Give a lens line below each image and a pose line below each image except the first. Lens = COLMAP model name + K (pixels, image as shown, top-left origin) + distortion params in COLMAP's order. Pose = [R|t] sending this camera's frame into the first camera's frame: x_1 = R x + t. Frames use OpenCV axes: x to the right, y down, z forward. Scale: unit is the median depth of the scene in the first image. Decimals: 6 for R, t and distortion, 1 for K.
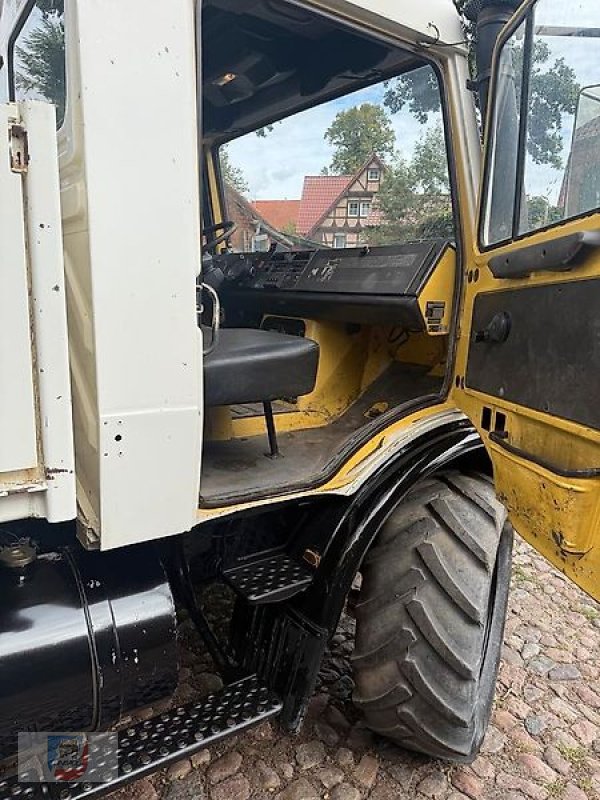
lens RADIAL K [[569.0, 0, 298.8], [0, 569.0, 388.8], [0, 0, 1]] dist [0.063533, -0.109345]
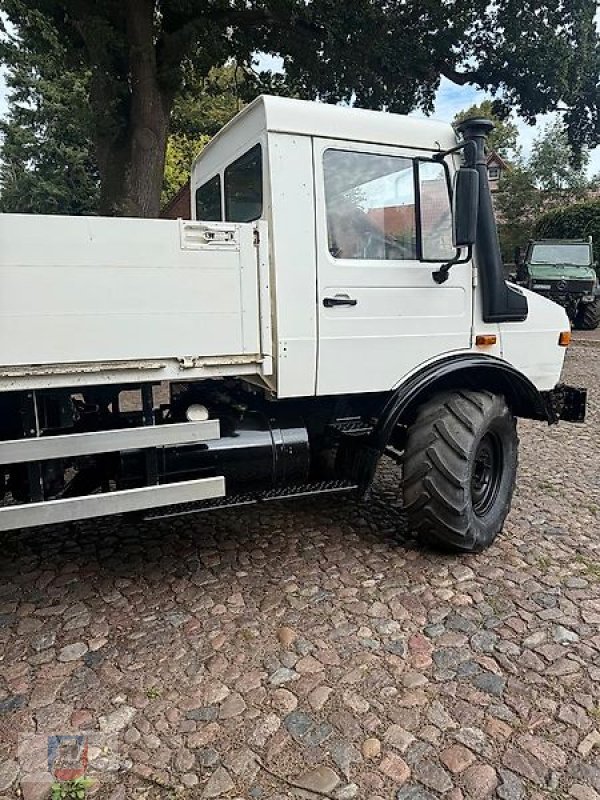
lens RADIAL K [[556.0, 0, 286.9], [0, 556.0, 400.3], [0, 0, 1]] dist [0.119505, -0.167037]
pose [[0.973970, -0.001178, -0.226675, 0.133899], [0.003156, 0.999960, 0.008364, 0.166779], [0.226656, -0.008862, 0.973935, -0.764199]]
